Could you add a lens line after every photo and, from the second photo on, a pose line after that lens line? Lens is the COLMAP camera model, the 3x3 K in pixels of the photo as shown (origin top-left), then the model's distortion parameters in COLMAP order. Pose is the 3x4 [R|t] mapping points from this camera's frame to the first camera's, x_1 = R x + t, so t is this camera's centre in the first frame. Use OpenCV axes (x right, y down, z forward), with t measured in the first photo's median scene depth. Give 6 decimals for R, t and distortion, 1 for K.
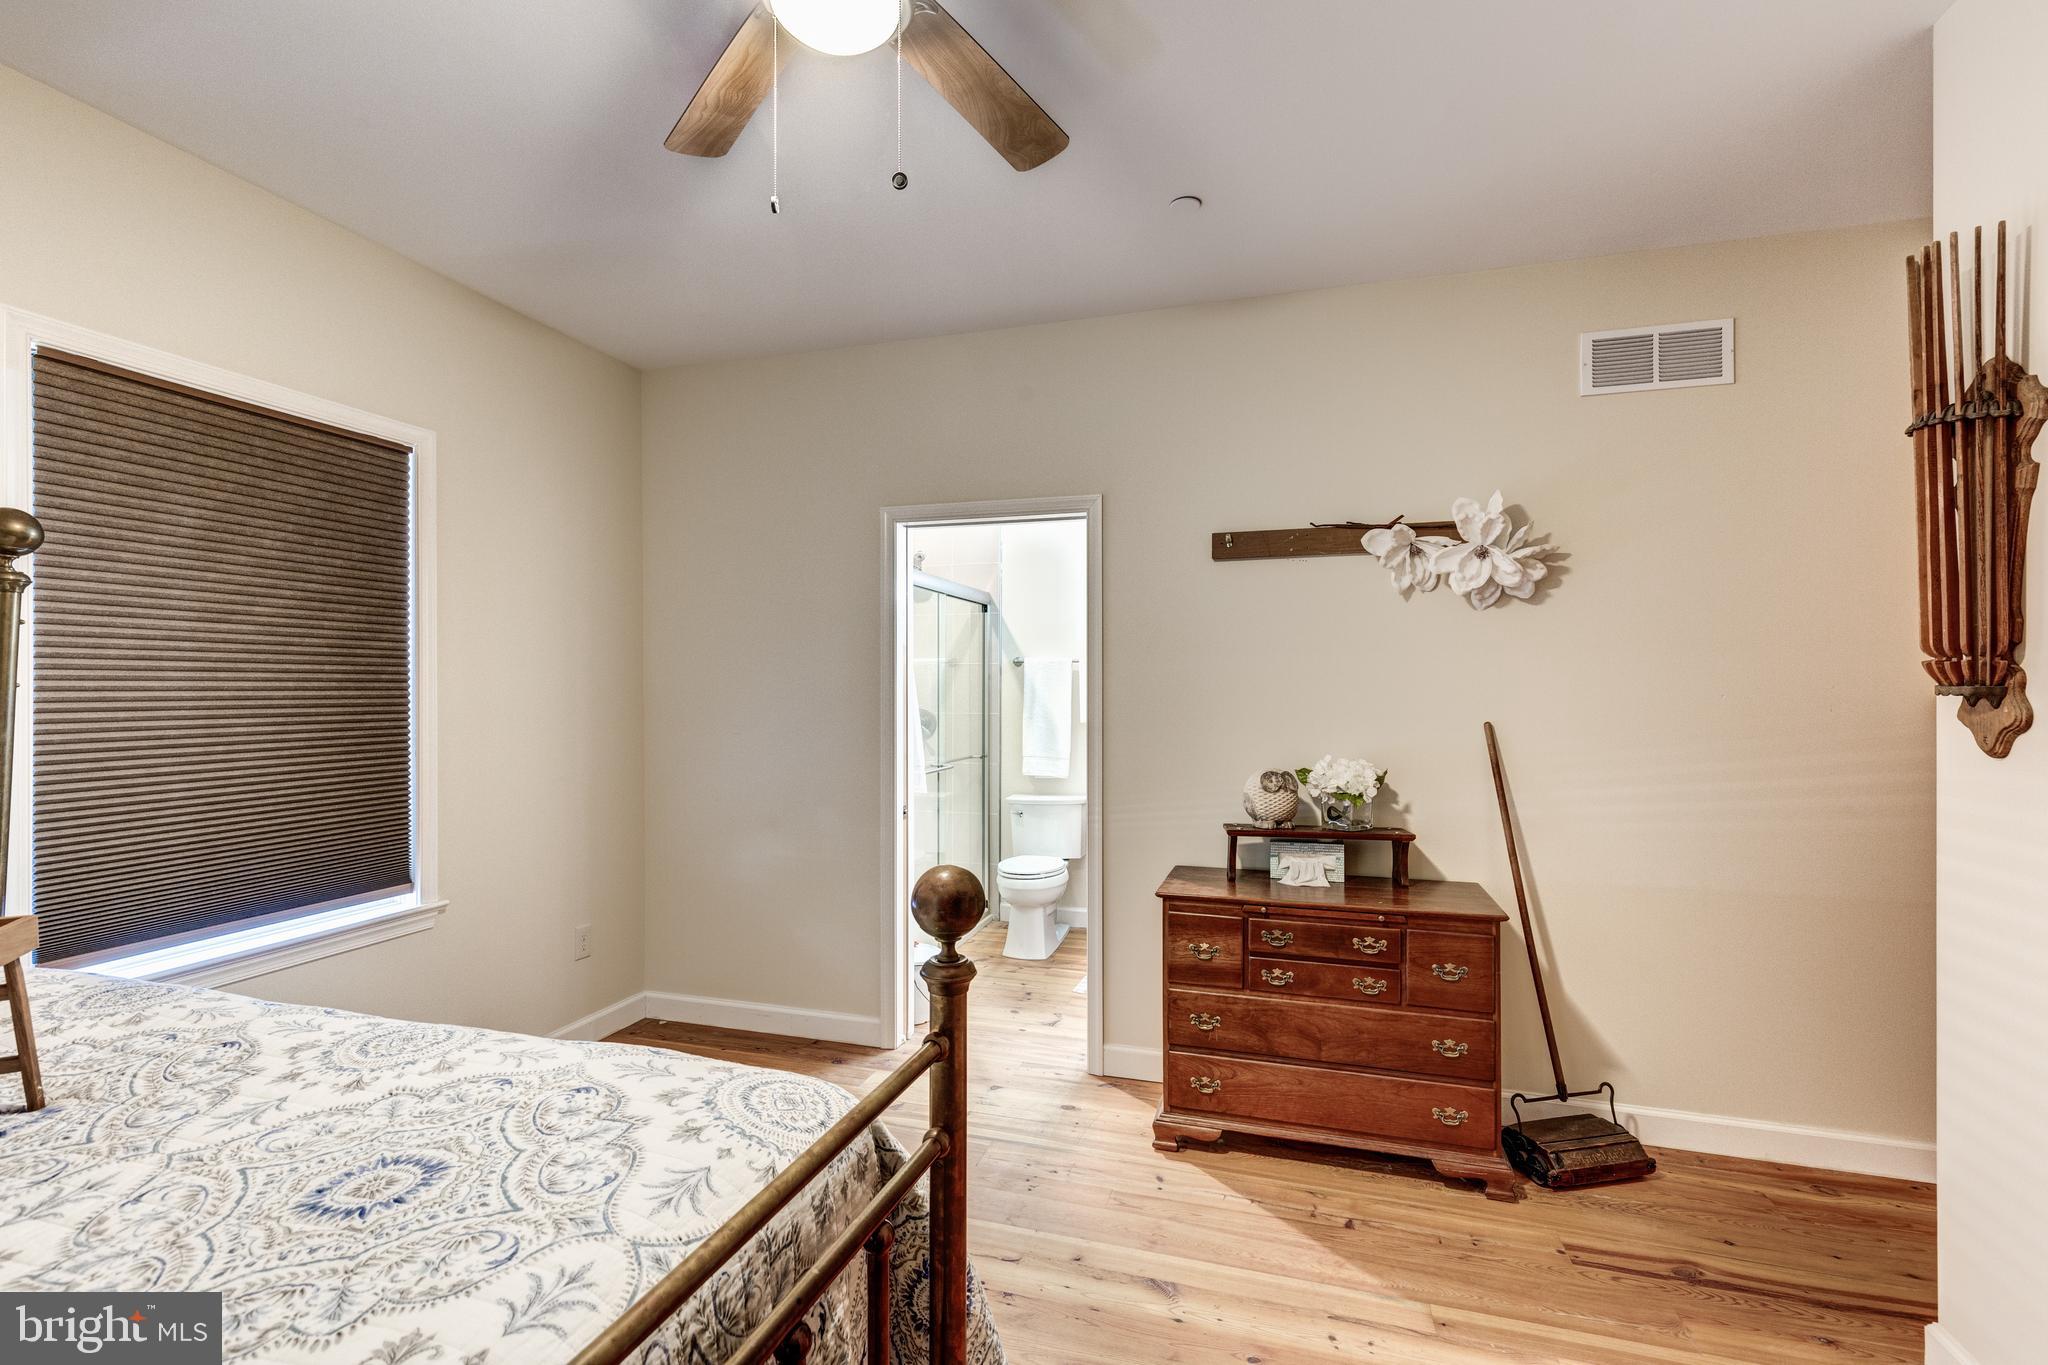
lens RADIAL K [[936.3, 0, 1021.6], [0, 936.3, 683.3], [0, 0, 1]] dist [0.002169, -0.000298]
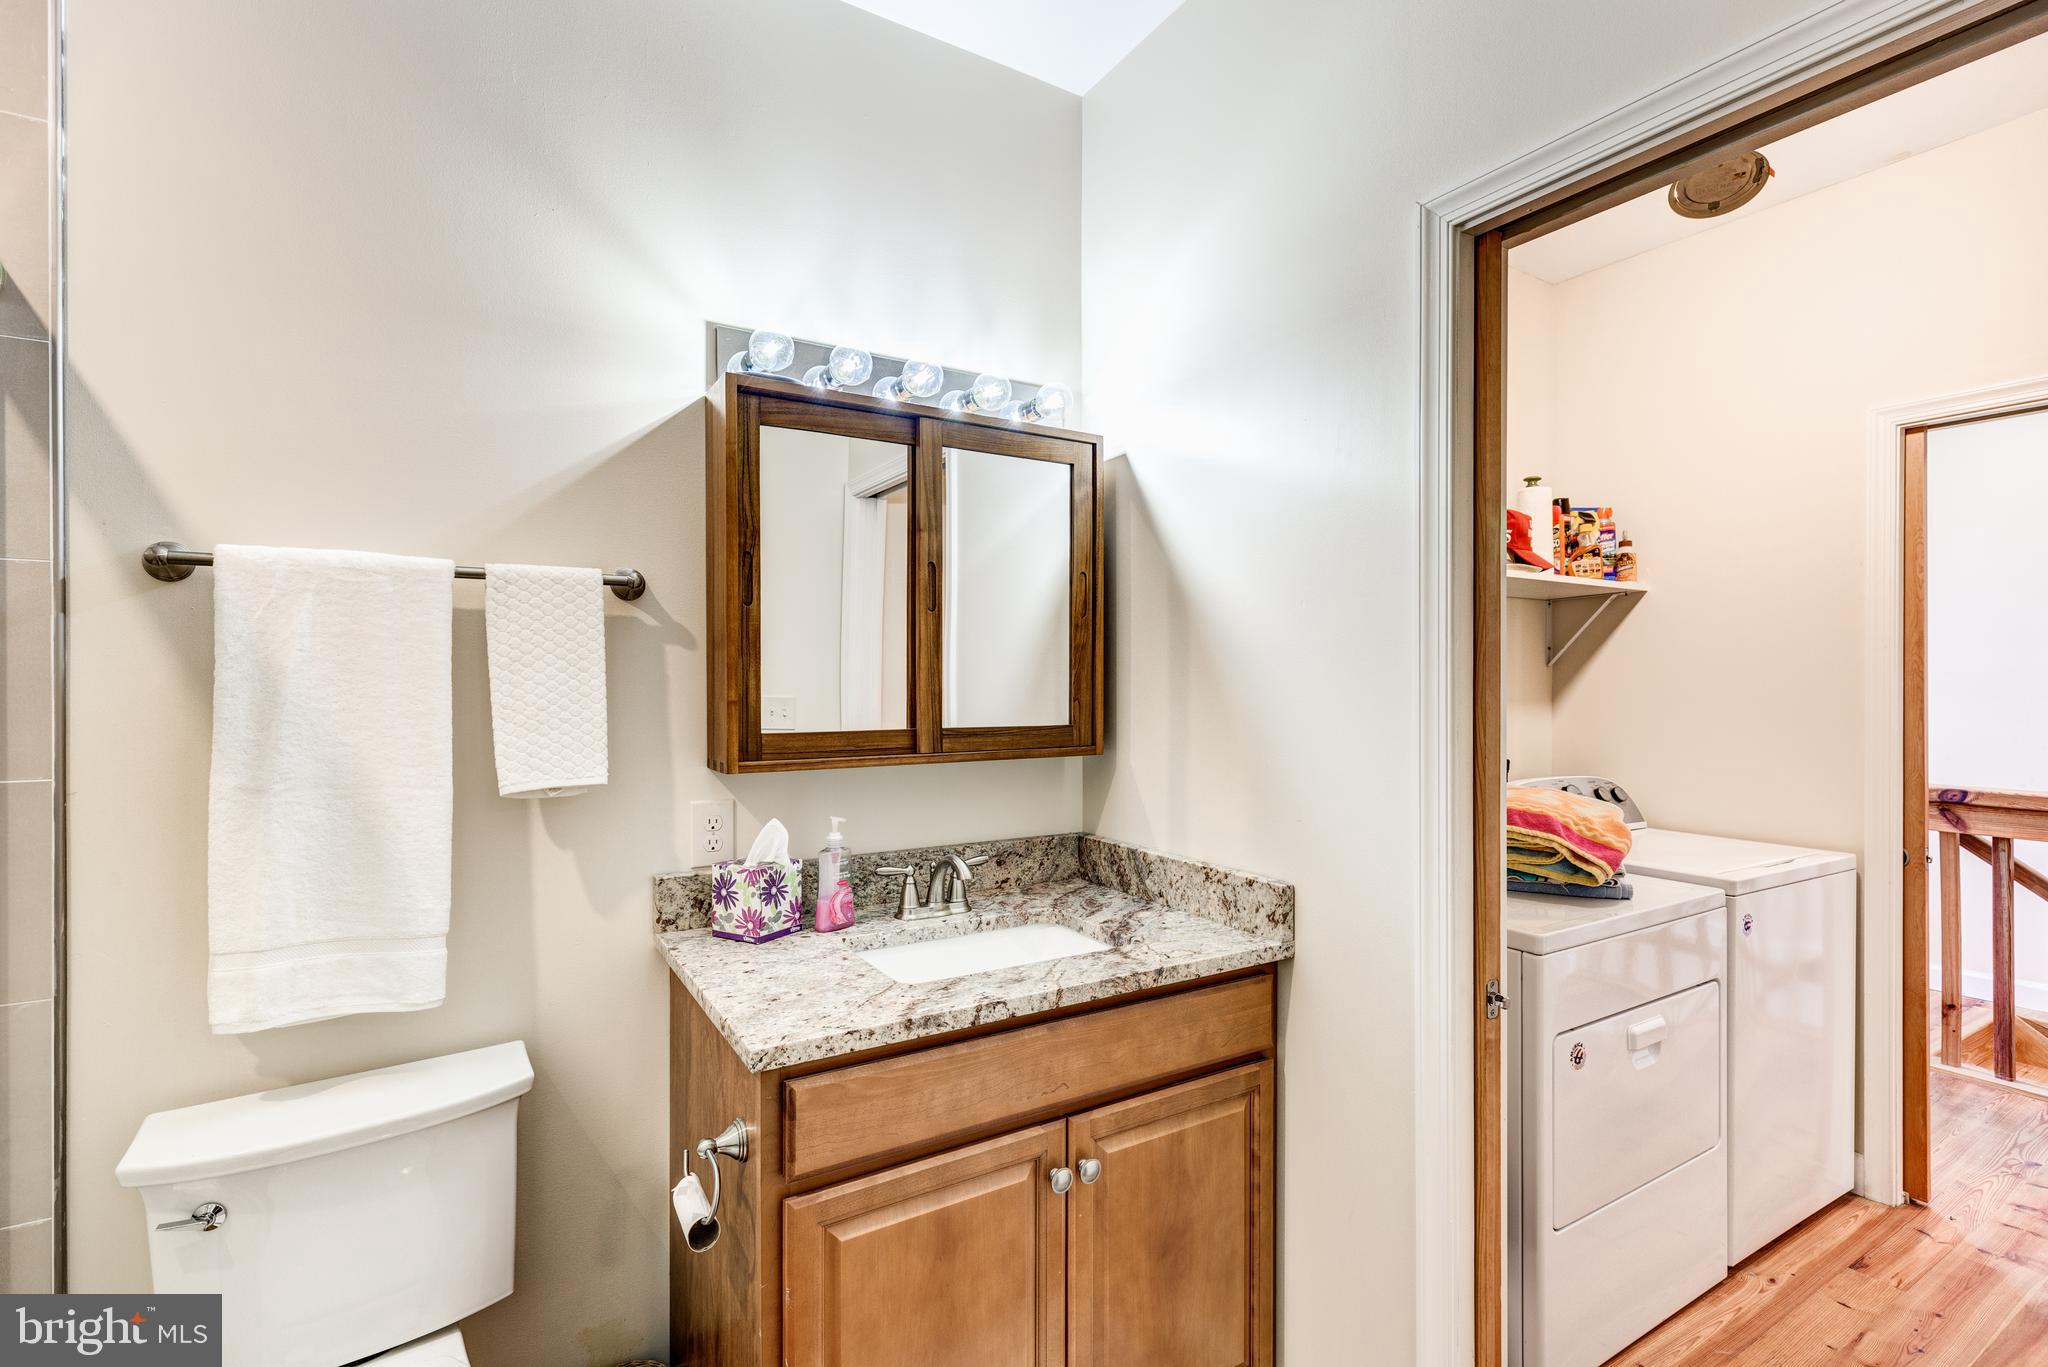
lens RADIAL K [[936.3, 0, 1030.6], [0, 936.3, 674.6], [0, 0, 1]] dist [0.002169, -0.000298]
pose [[0.648338, -0.003096, 0.761347, -0.045040], [-0.003612, 0.999968, 0.007141, 0.003987], [-0.761344, -0.007380, 0.648306, 0.688999]]
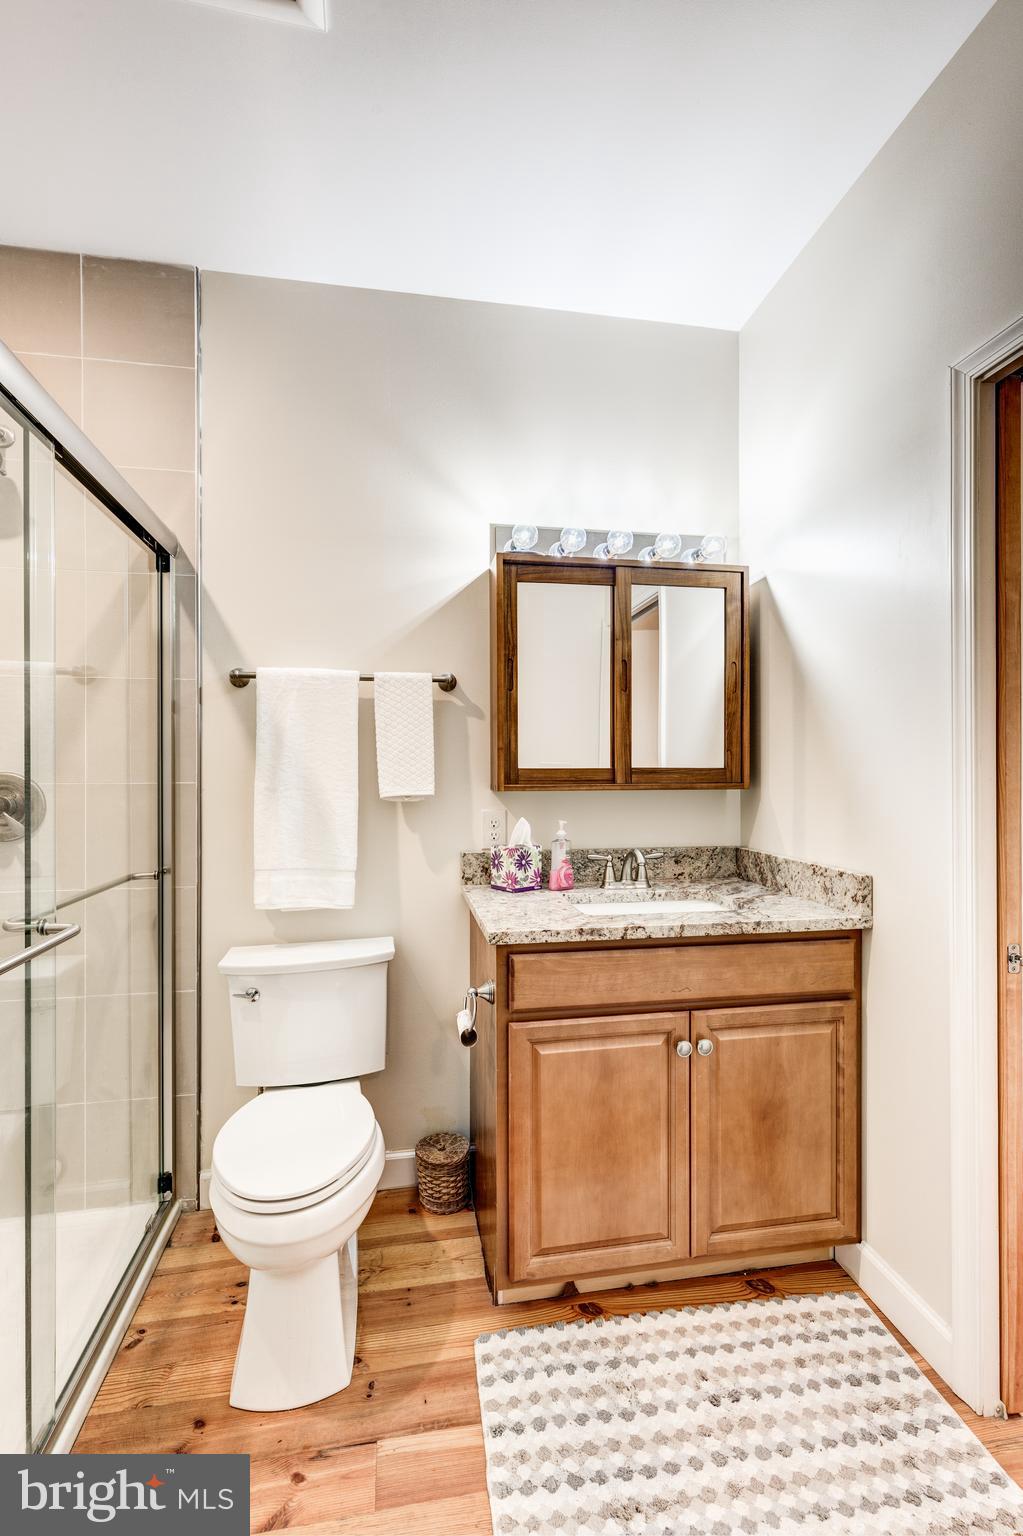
lens RADIAL K [[702.2, 0, 516.2], [0, 702.2, 773.9], [0, 0, 1]] dist [0.002169, -0.000298]
pose [[0.890876, -0.001492, 0.454244, -0.043099], [-0.002825, 0.999957, 0.008824, 0.024834], [-0.454238, -0.009144, 0.890833, 0.618077]]
